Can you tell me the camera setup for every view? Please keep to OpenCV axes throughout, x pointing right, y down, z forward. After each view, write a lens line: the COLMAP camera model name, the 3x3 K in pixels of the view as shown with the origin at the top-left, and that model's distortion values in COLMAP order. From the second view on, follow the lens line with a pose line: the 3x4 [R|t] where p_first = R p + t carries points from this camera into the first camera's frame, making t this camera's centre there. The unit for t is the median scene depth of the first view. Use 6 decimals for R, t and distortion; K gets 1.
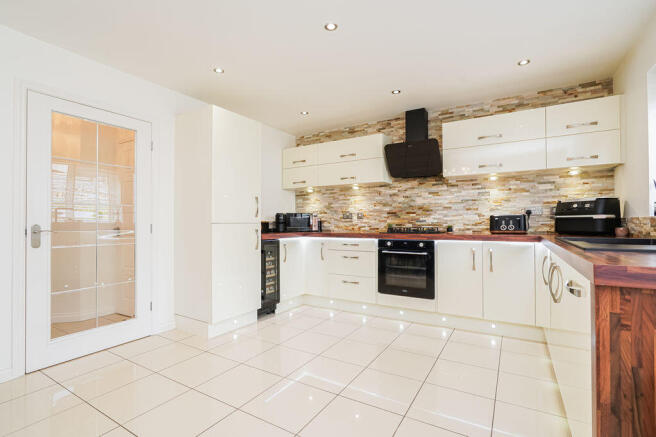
lens RADIAL K [[313.9, 0, 332.0], [0, 313.9, 216.8], [0, 0, 1]] dist [-0.015076, 0.009655]
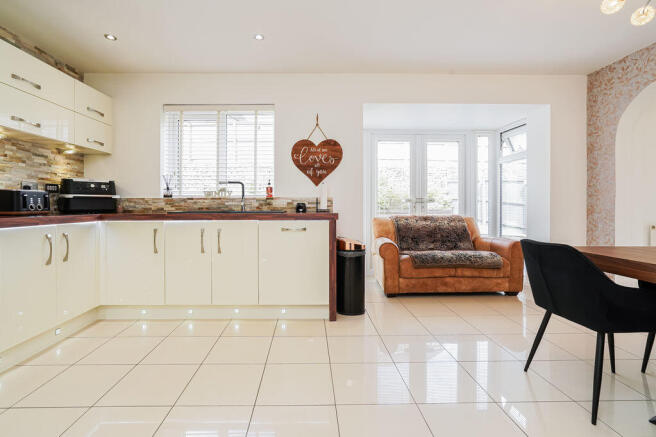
lens RADIAL K [[313.9, 0, 310.5], [0, 313.9, 205.6], [0, 0, 1]] dist [-0.015076, 0.009655]
pose [[-0.507017, 0.003979, 0.861927, -0.410818], [-0.010581, 0.999885, -0.010840, 0.029012], [-0.861871, -0.014616, -0.506916, 0.725884]]
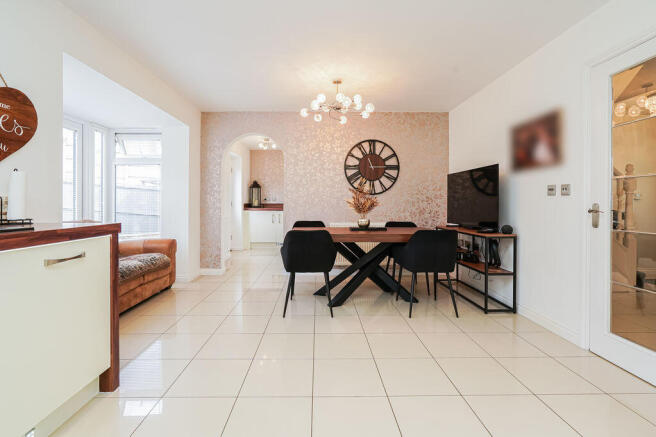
lens RADIAL K [[313.9, 0, 327.1], [0, 313.9, 208.0], [0, 0, 1]] dist [-0.015076, 0.009655]
pose [[-0.844993, 0.010938, -0.534665, 0.222491], [0.012860, 0.999917, 0.000131, 0.018023], [0.534622, -0.006765, -0.845064, 0.898569]]
